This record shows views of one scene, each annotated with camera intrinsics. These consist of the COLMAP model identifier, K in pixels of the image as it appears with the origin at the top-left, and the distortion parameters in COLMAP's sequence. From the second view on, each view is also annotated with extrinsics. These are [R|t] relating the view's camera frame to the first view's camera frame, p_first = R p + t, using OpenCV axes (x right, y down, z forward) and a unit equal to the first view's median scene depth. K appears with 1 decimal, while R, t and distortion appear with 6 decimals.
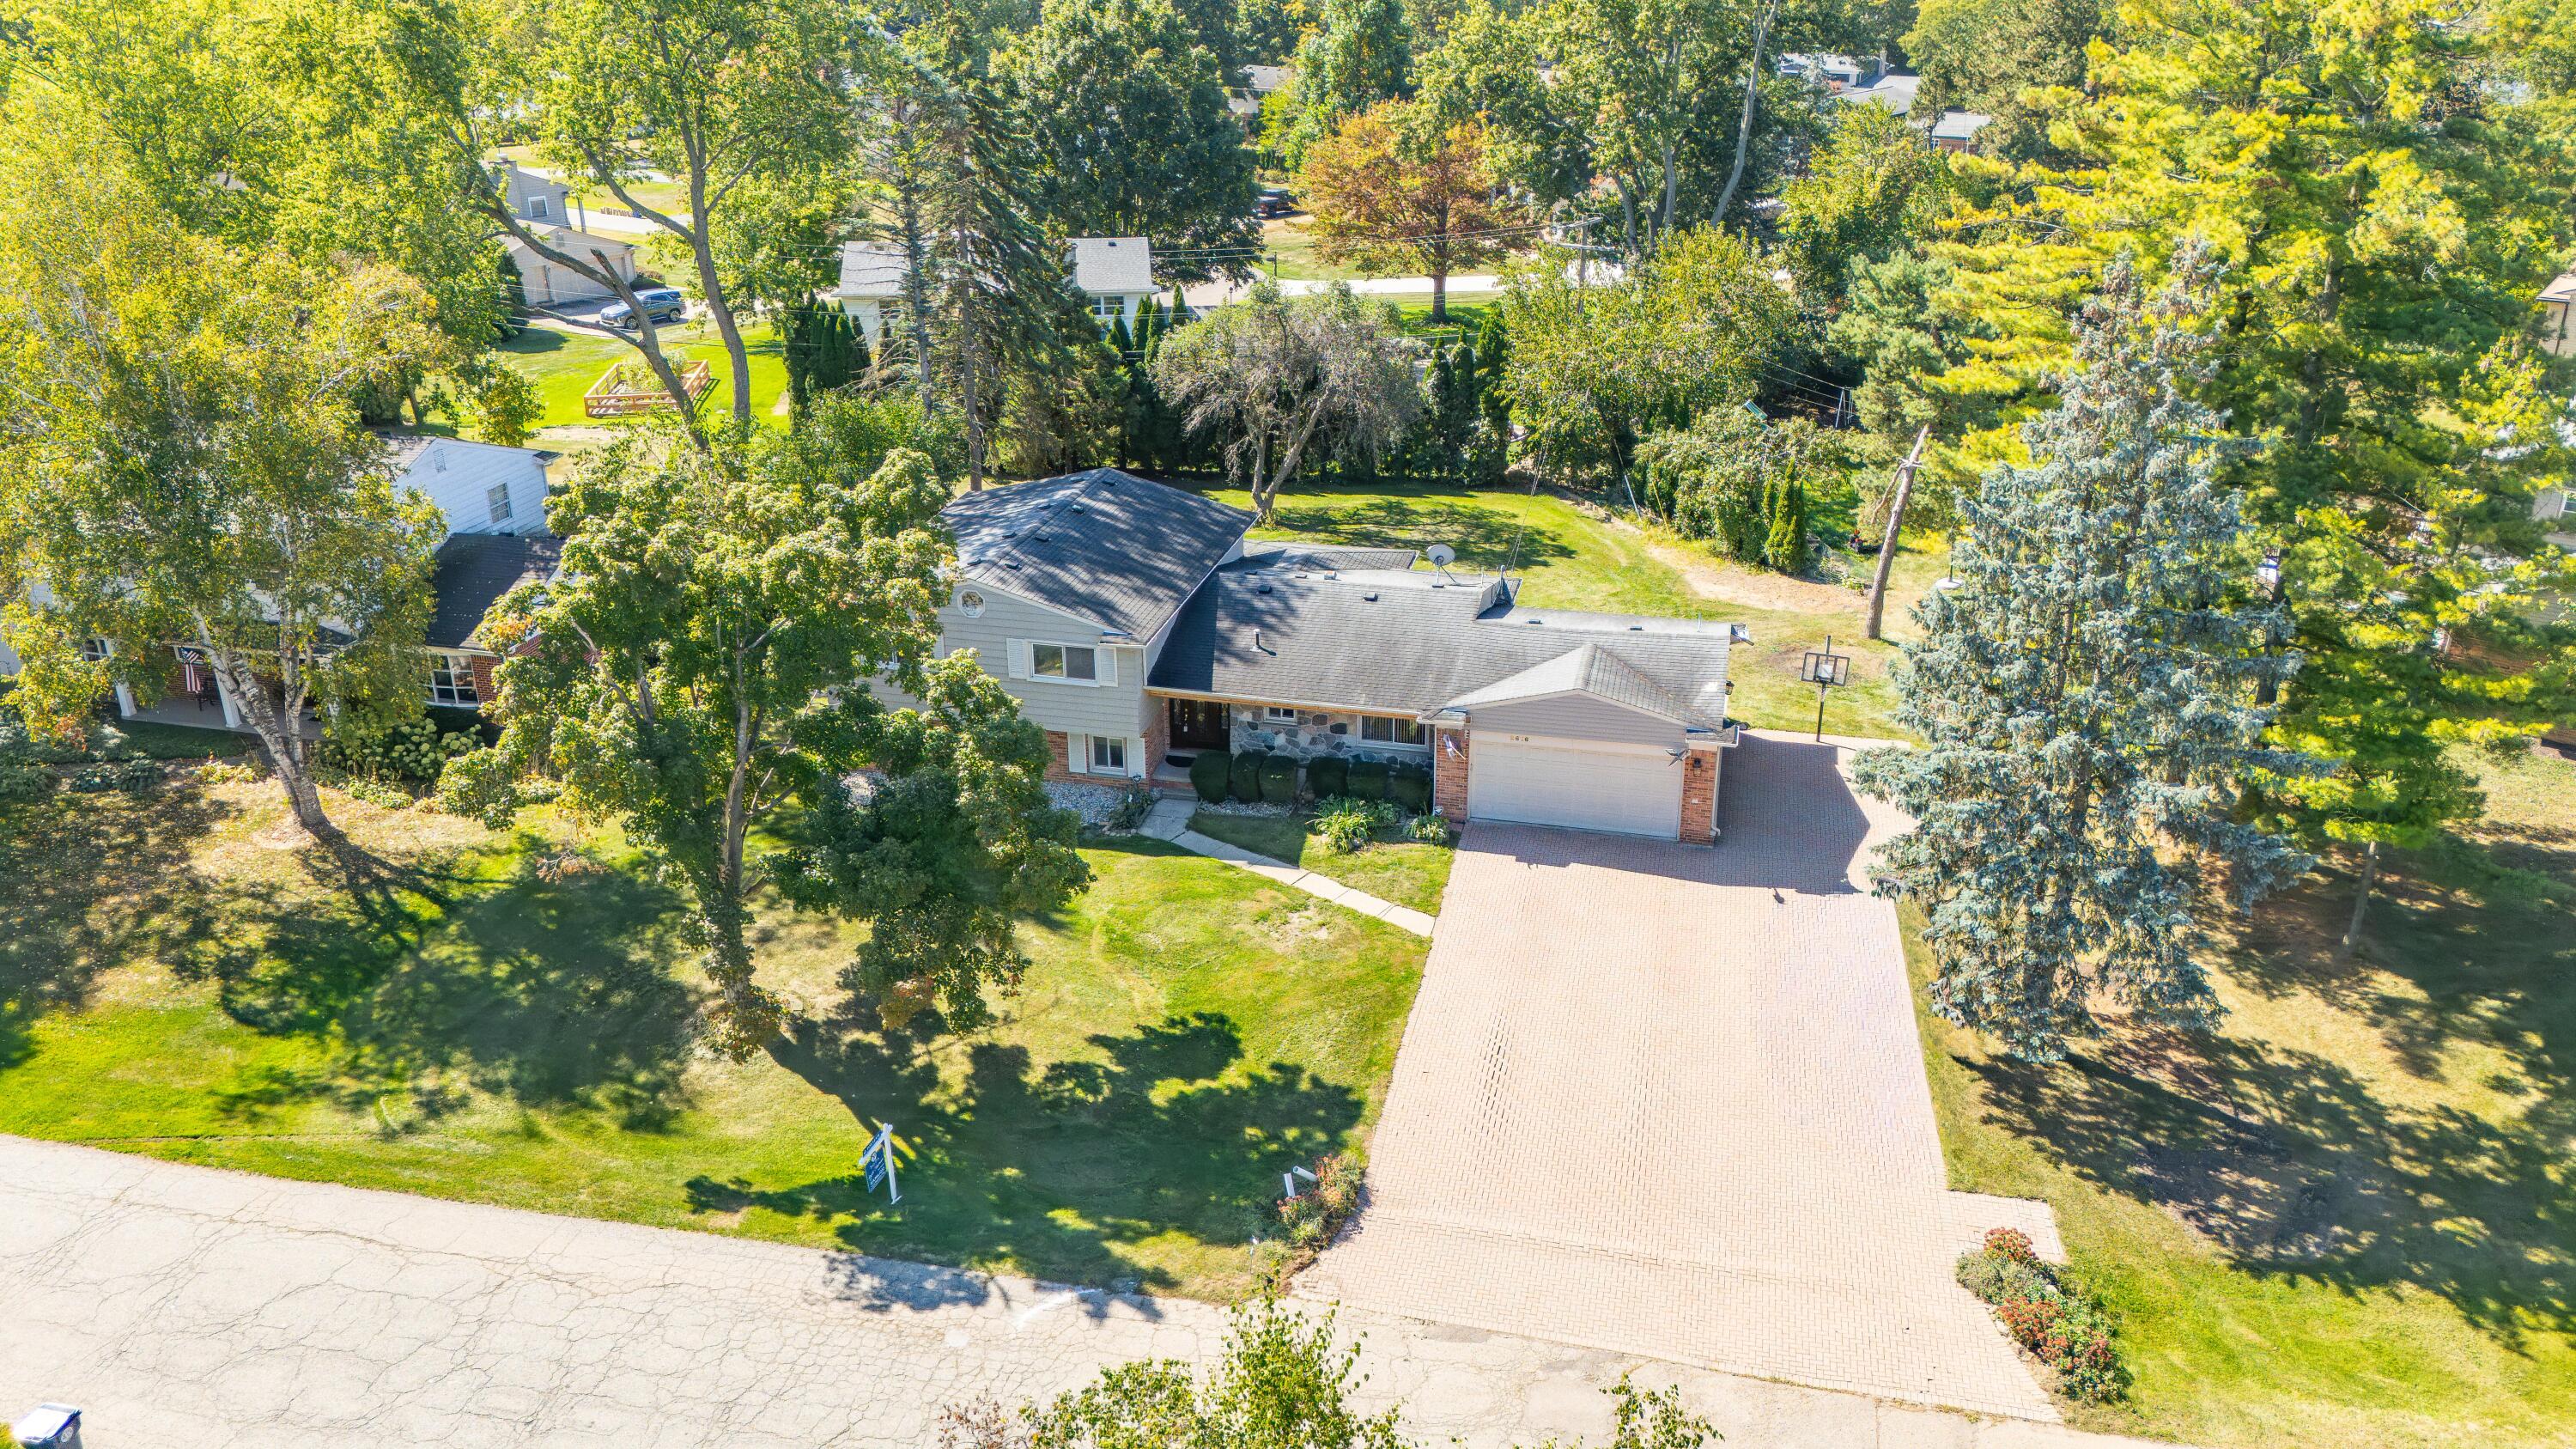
lens RADIAL K [[1894.0, 0, 1289.7], [0, 1894.0, 730.8], [0, 0, 1]] dist [0.063538, -0.055171]
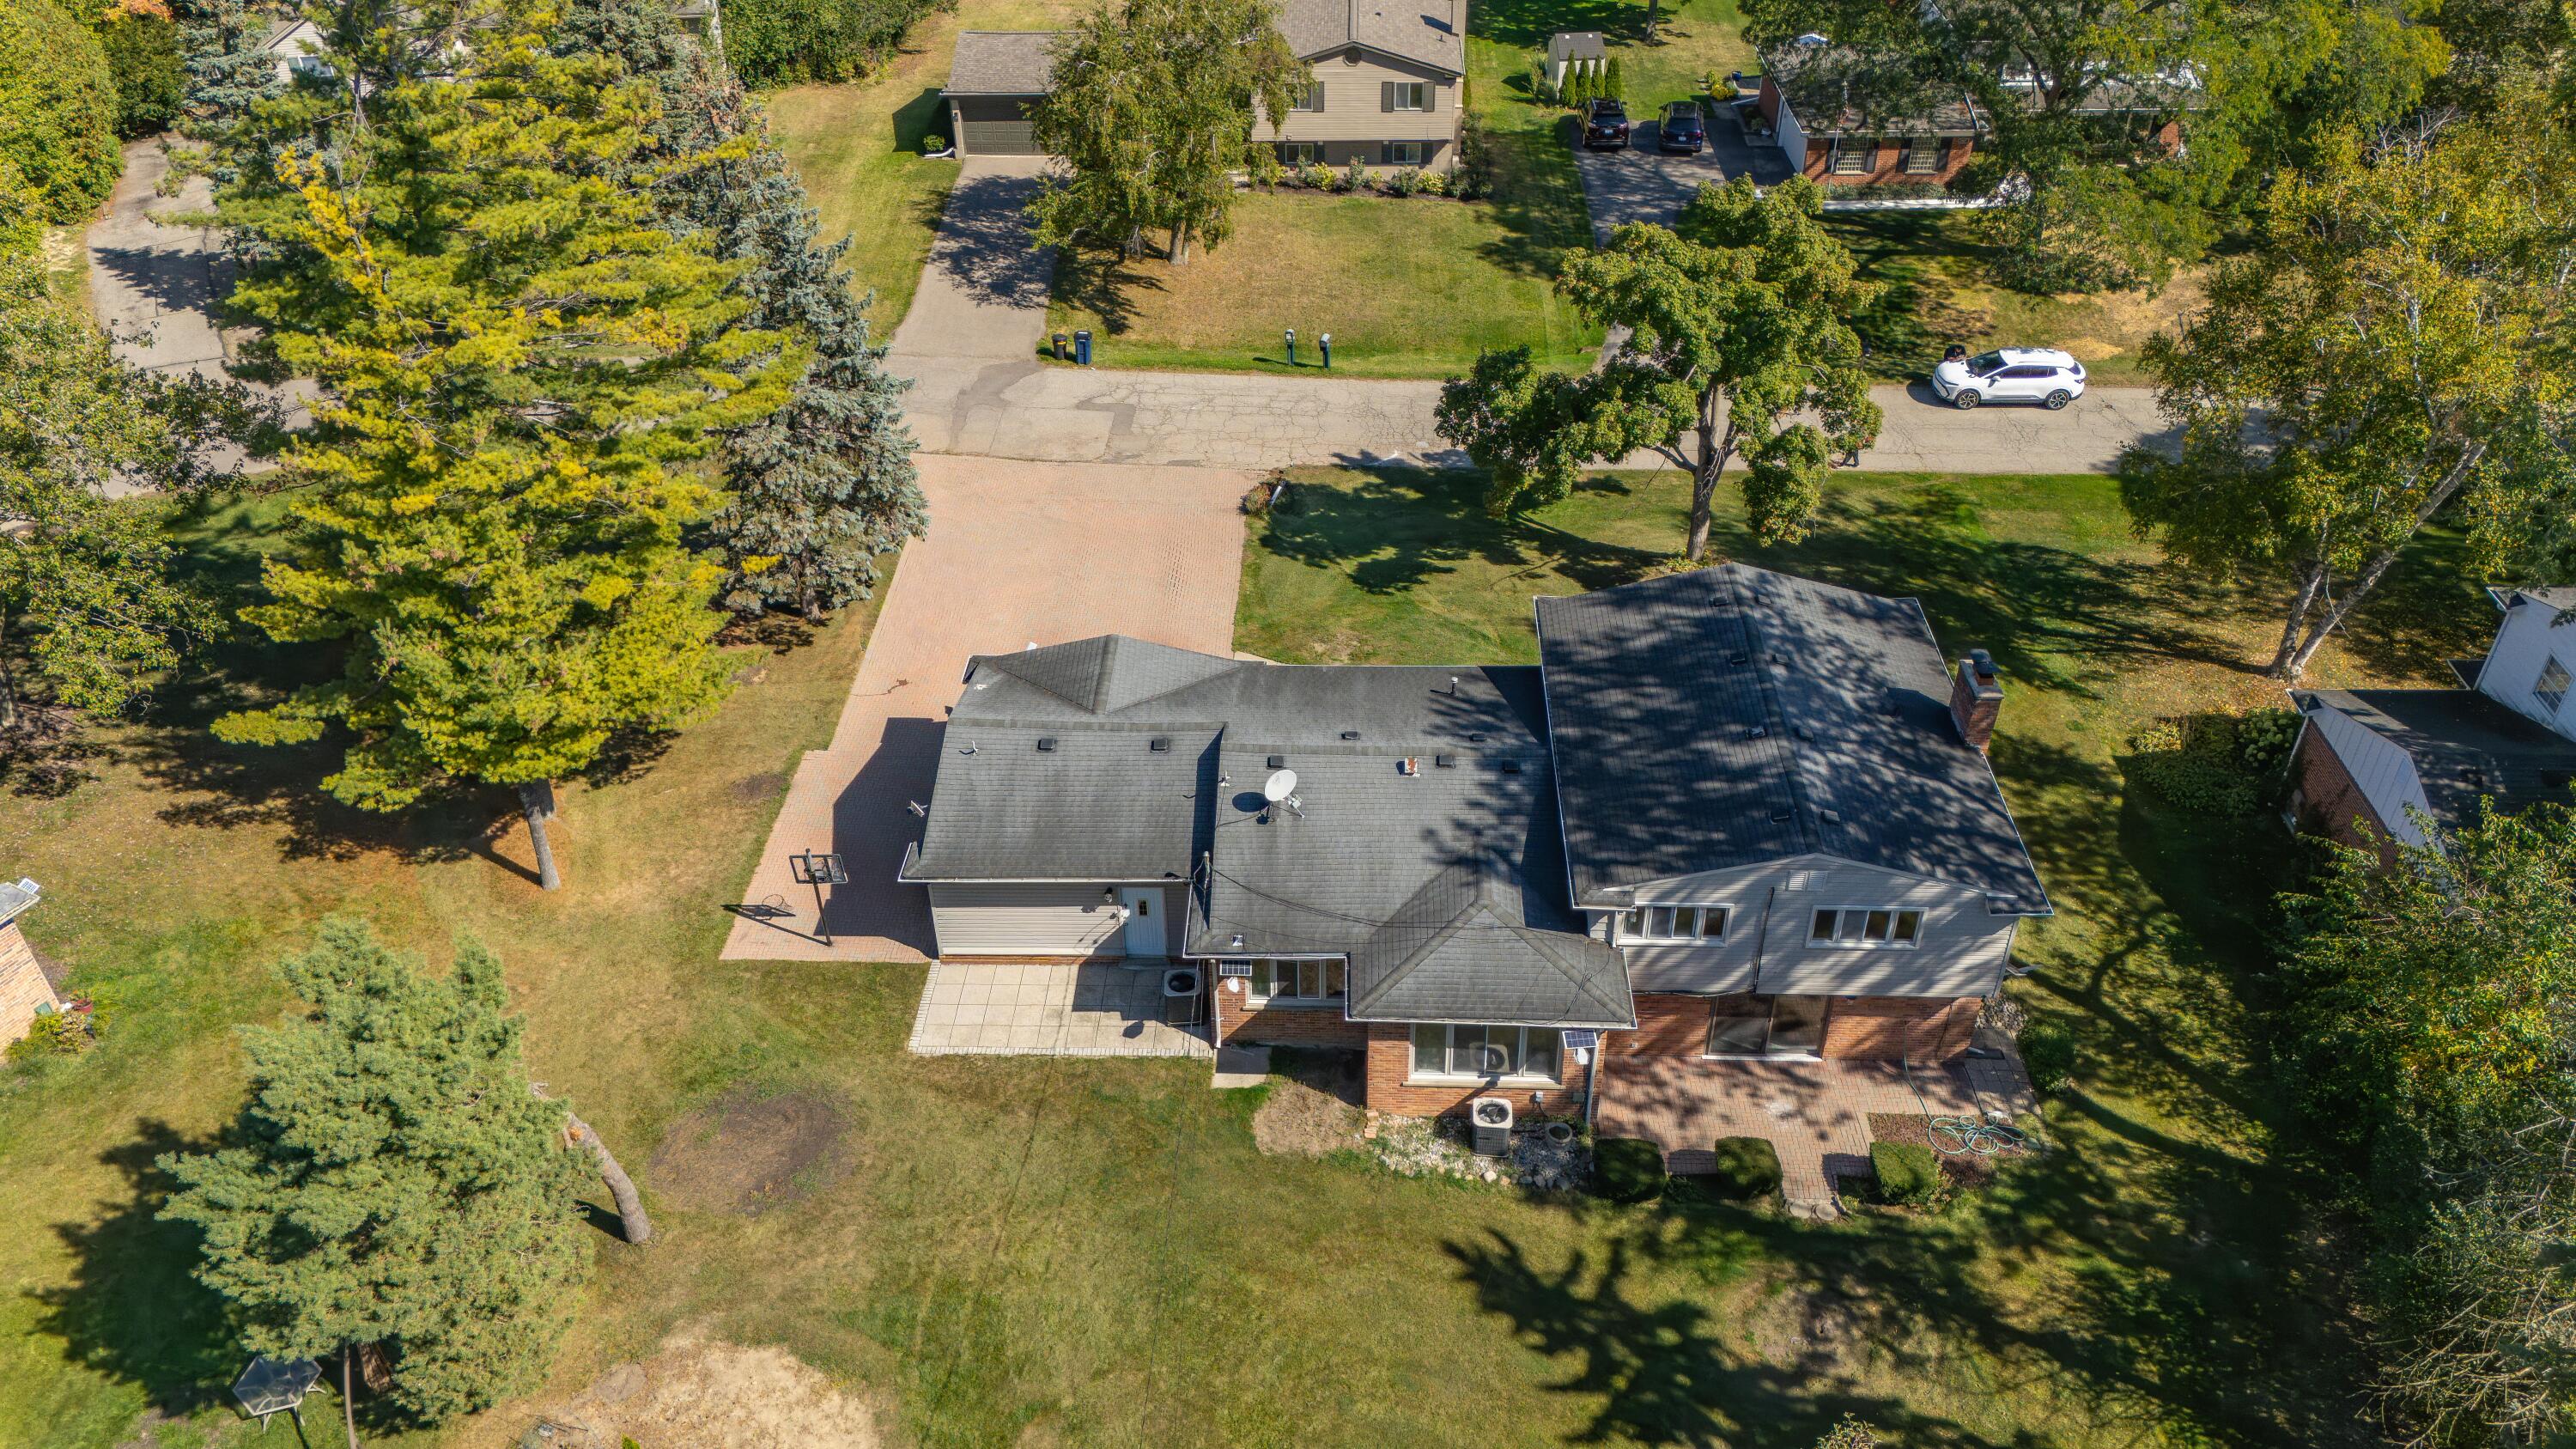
lens RADIAL K [[1894.0, 0, 1289.2], [0, 1894.0, 732.2], [0, 0, 1]] dist [0.063538, -0.055171]
pose [[-0.981655, 0.123341, -0.145397, 0.243794], [-0.064994, 0.500433, 0.863332, -1.013197], [0.179246, 0.856944, -0.483236, 1.763526]]
